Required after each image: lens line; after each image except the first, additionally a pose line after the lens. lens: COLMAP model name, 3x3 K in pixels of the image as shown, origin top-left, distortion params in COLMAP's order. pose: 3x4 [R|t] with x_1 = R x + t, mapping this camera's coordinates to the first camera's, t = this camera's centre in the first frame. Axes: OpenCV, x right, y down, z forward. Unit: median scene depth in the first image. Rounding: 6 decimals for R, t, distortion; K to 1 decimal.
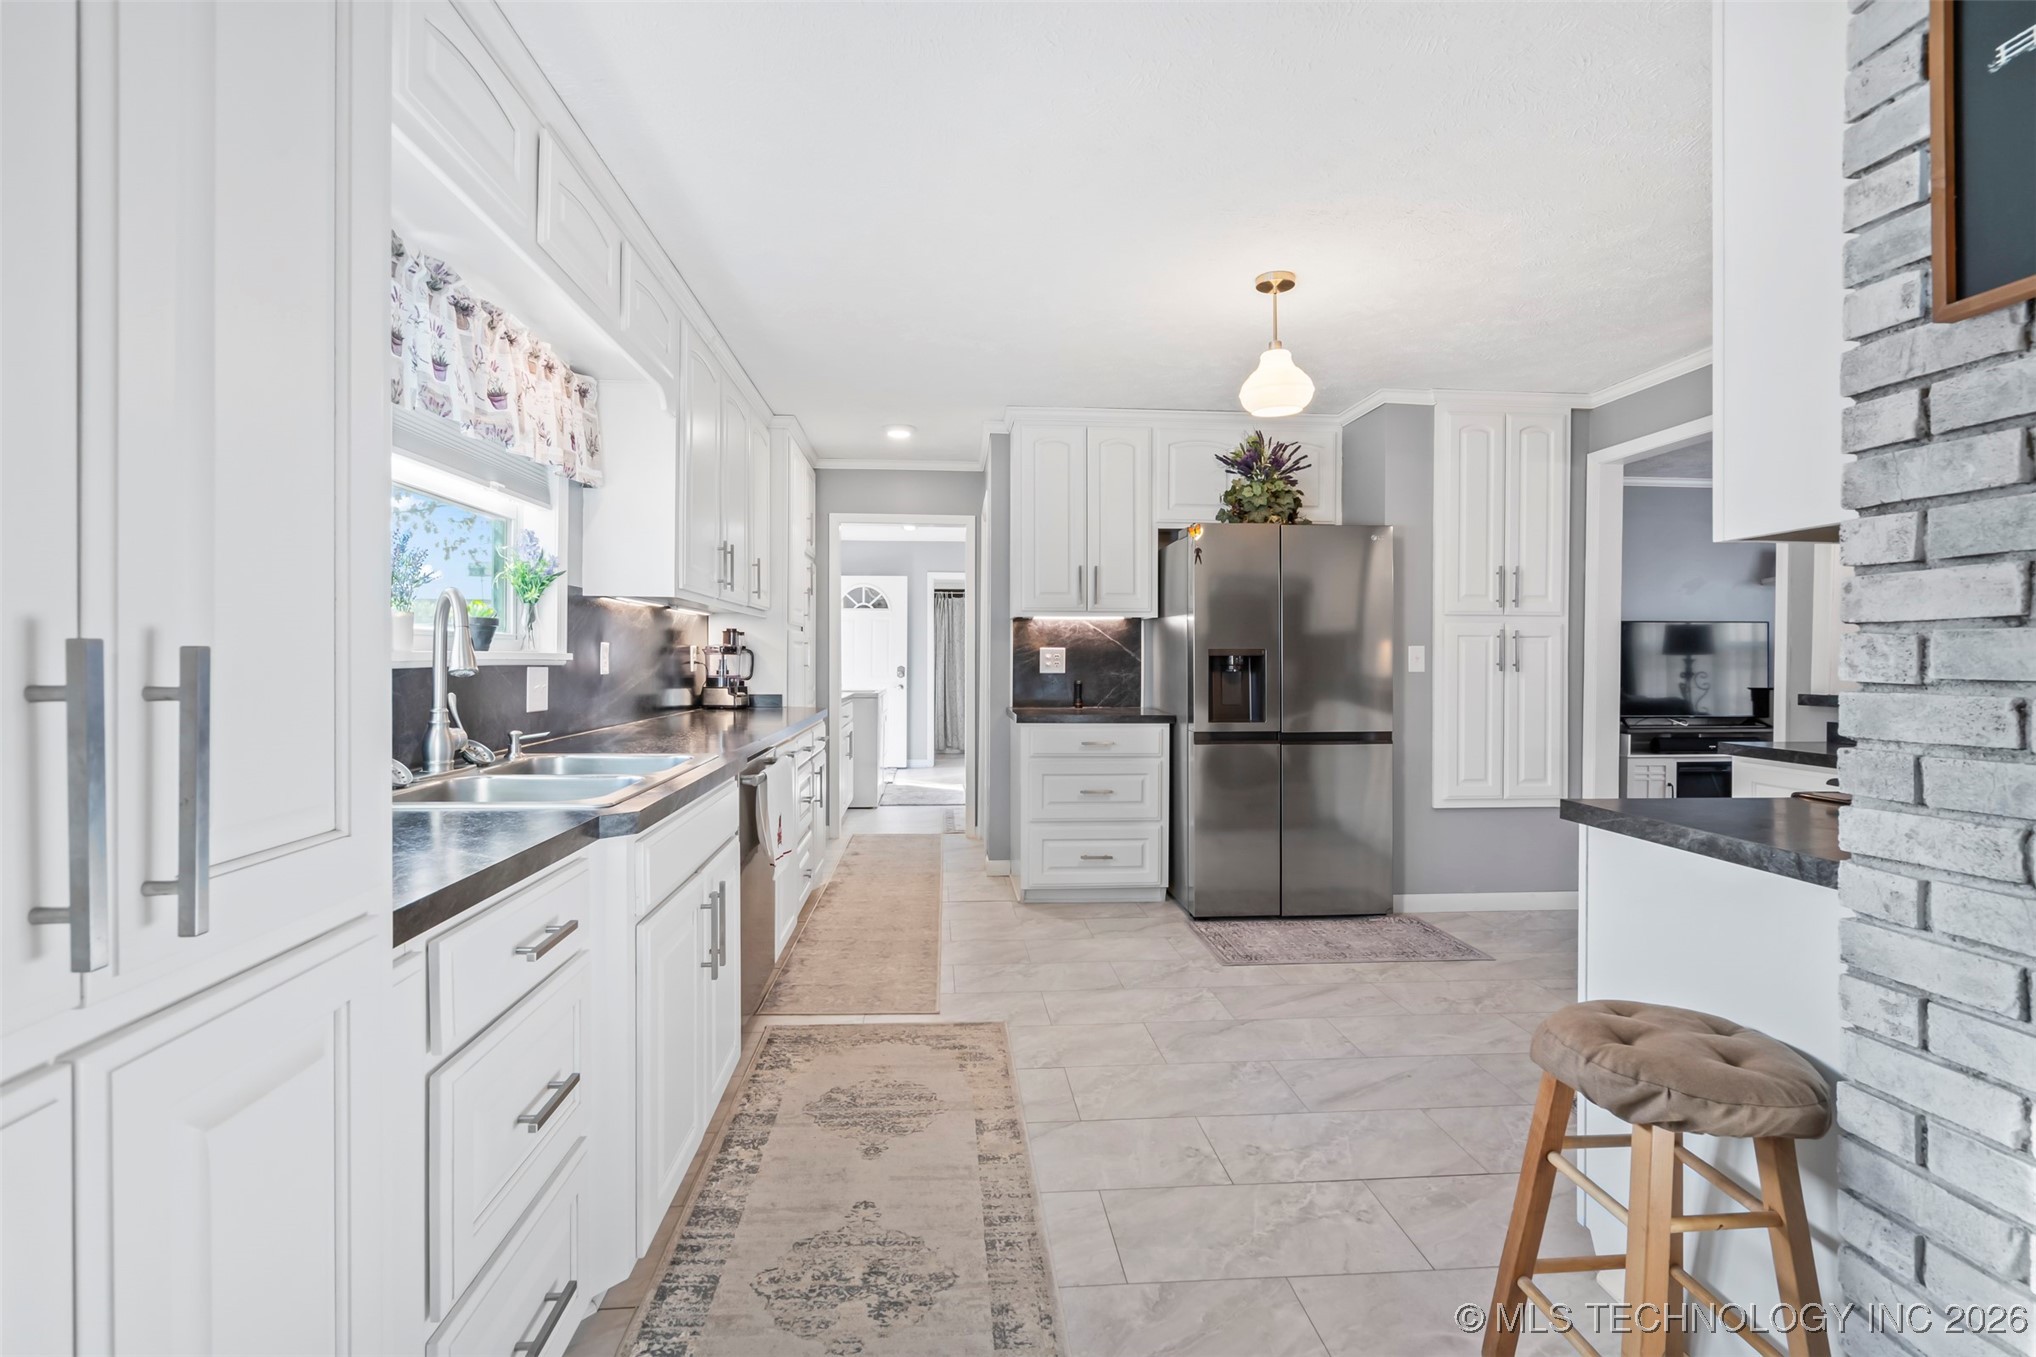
lens RADIAL K [[928.6, 0, 1007.9], [0, 928.6, 666.9], [0, 0, 1]] dist [-0.005254, 0.001037]
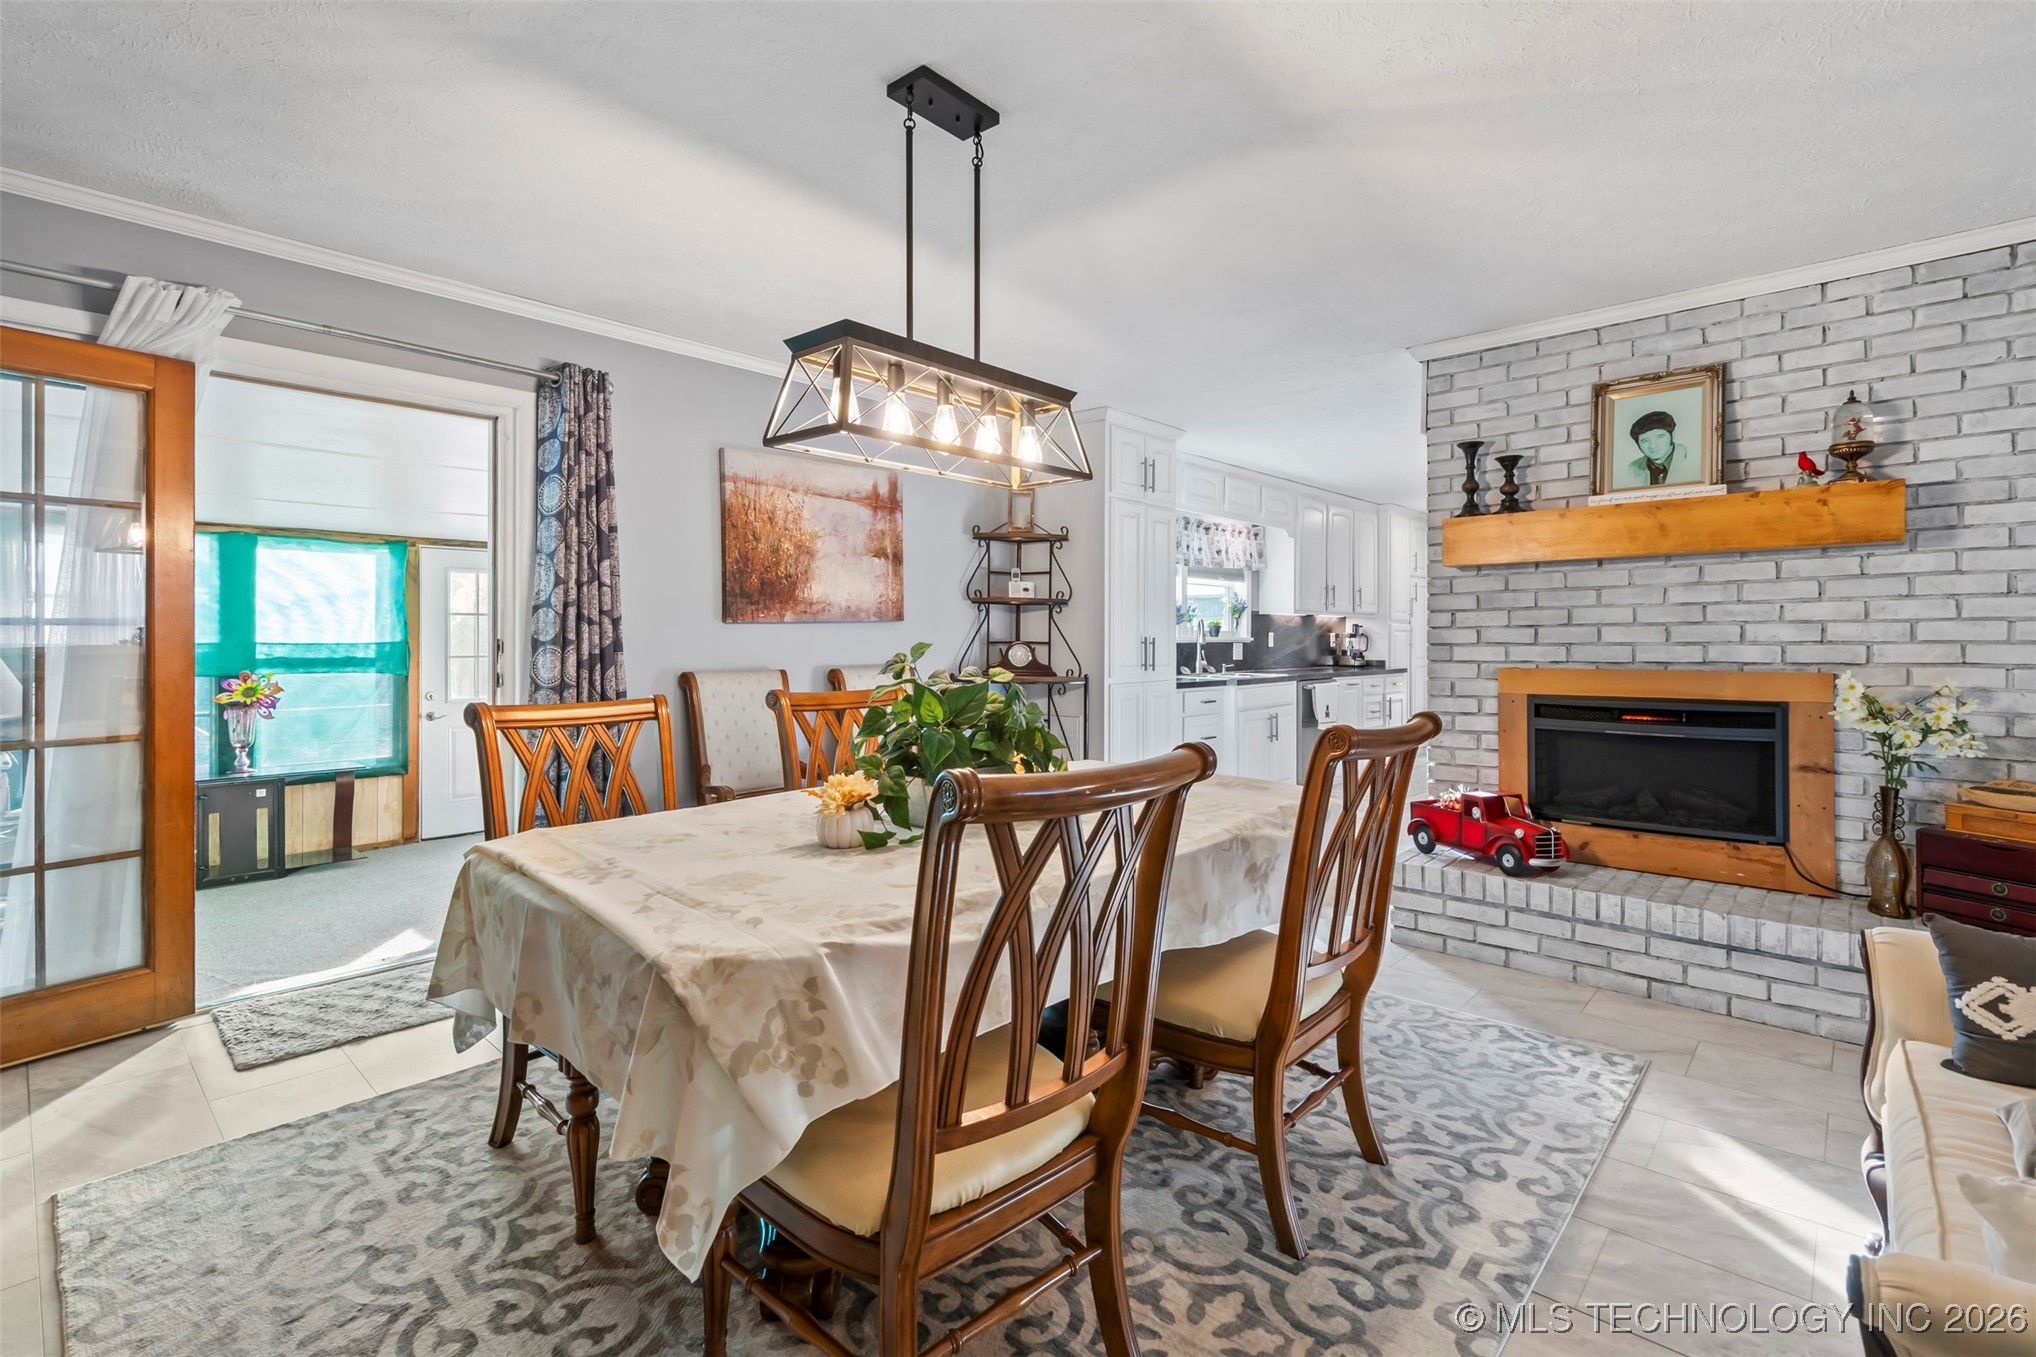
lens RADIAL K [[928.6, 0, 1018.5], [0, 928.6, 658.0], [0, 0, 1]] dist [-0.005254, 0.001037]
pose [[0.686509, 0.002955, -0.727115, 0.981452], [0.000510, 0.999990, 0.004546, 0.029754], [0.727121, -0.003491, 0.686500, -1.266660]]
